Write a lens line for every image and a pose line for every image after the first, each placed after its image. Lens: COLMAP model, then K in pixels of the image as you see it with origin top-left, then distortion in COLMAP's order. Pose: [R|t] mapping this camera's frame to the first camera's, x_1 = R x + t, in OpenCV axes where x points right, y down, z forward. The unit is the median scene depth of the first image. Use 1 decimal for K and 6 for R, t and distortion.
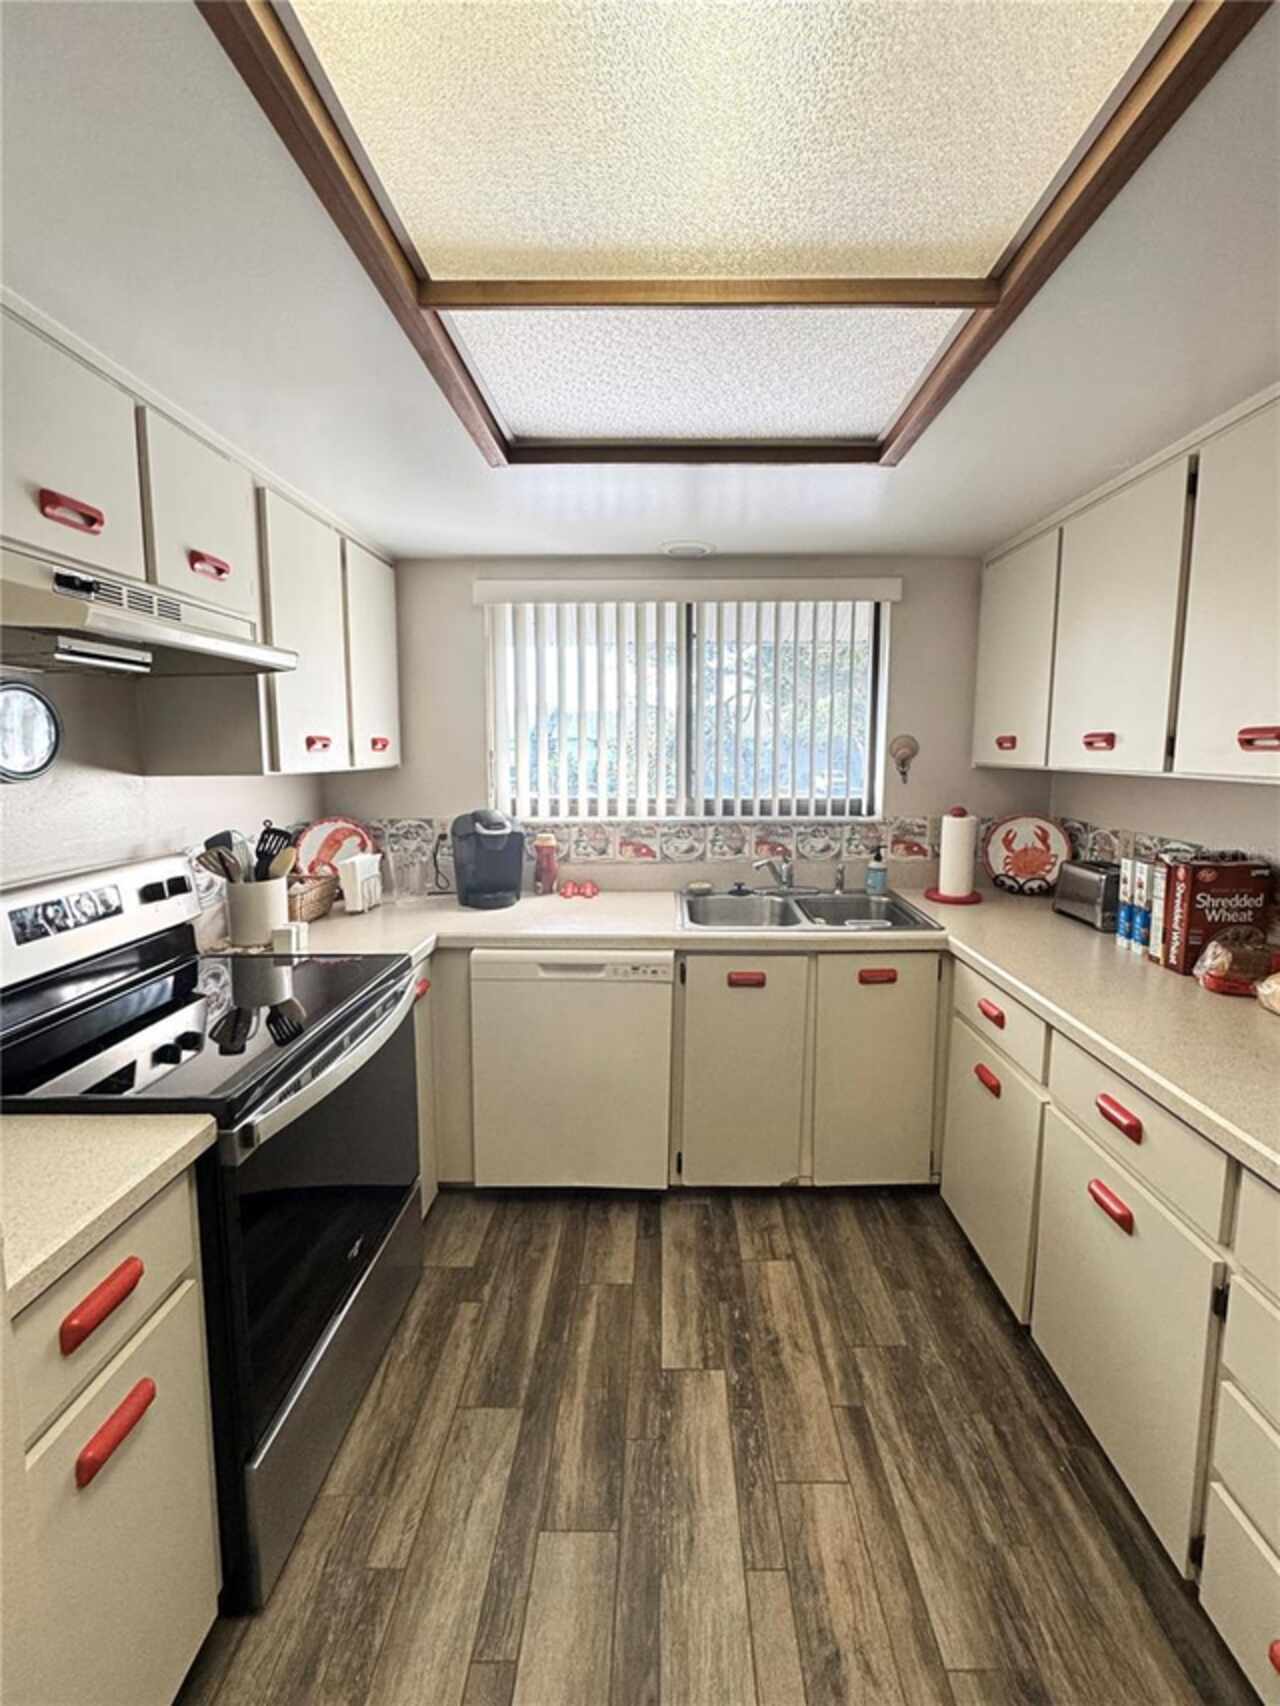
lens RADIAL K [[681.3, 0, 656.8], [0, 681.3, 819.6], [0, 0, 1]] dist [-0.000518, -0.000241]
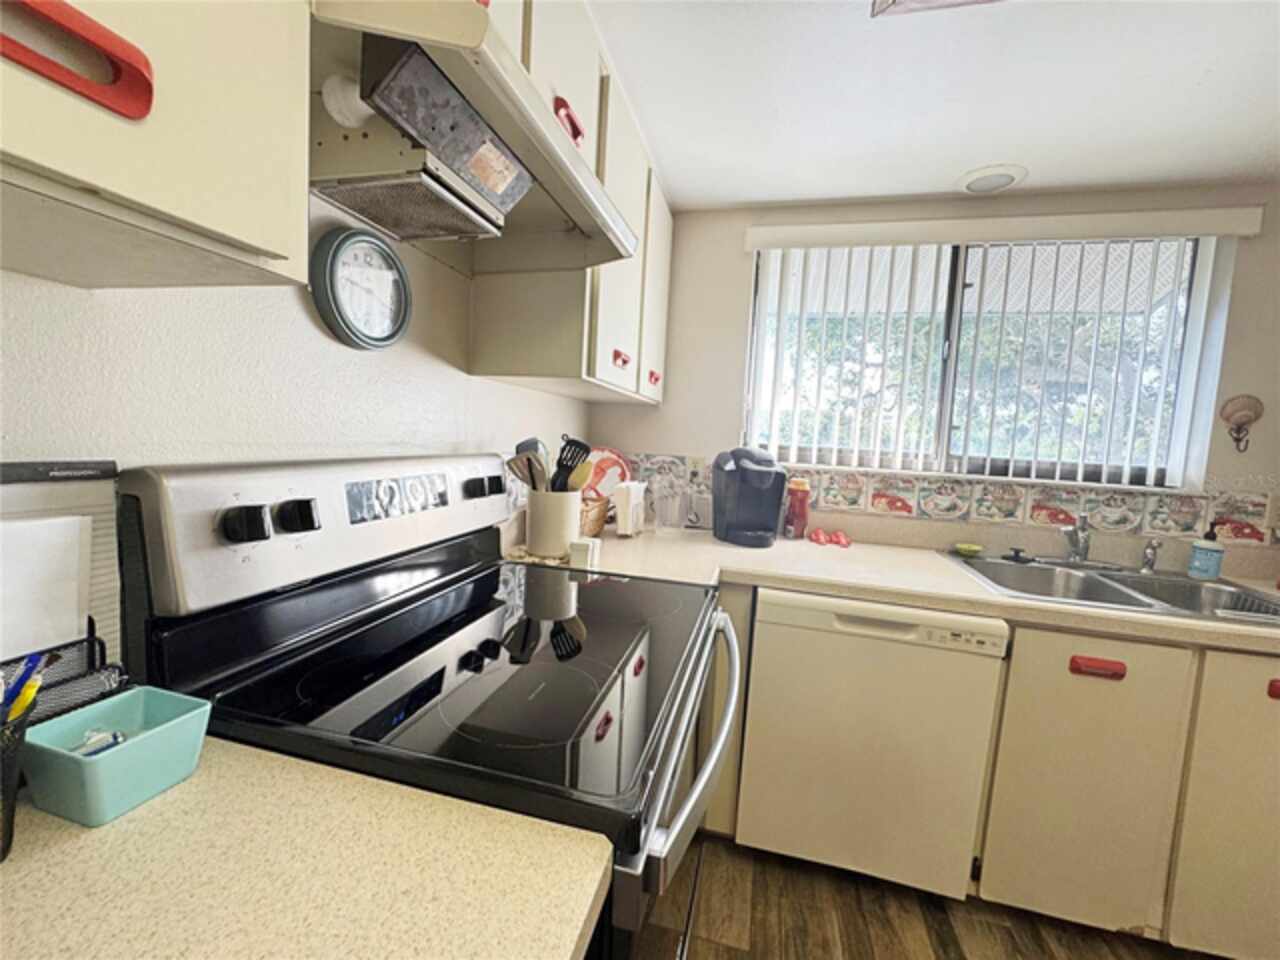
lens RADIAL K [[511.2, 0, 640.0], [0, 511.2, 480.0], [0, 0, 1]] dist [-0.000518, -0.000241]
pose [[0.968675, 0.076413, -0.236282, -0.254909], [-0.081479, 0.996606, -0.011735, 0.061706], [0.234583, 0.030619, 0.971614, 0.265989]]
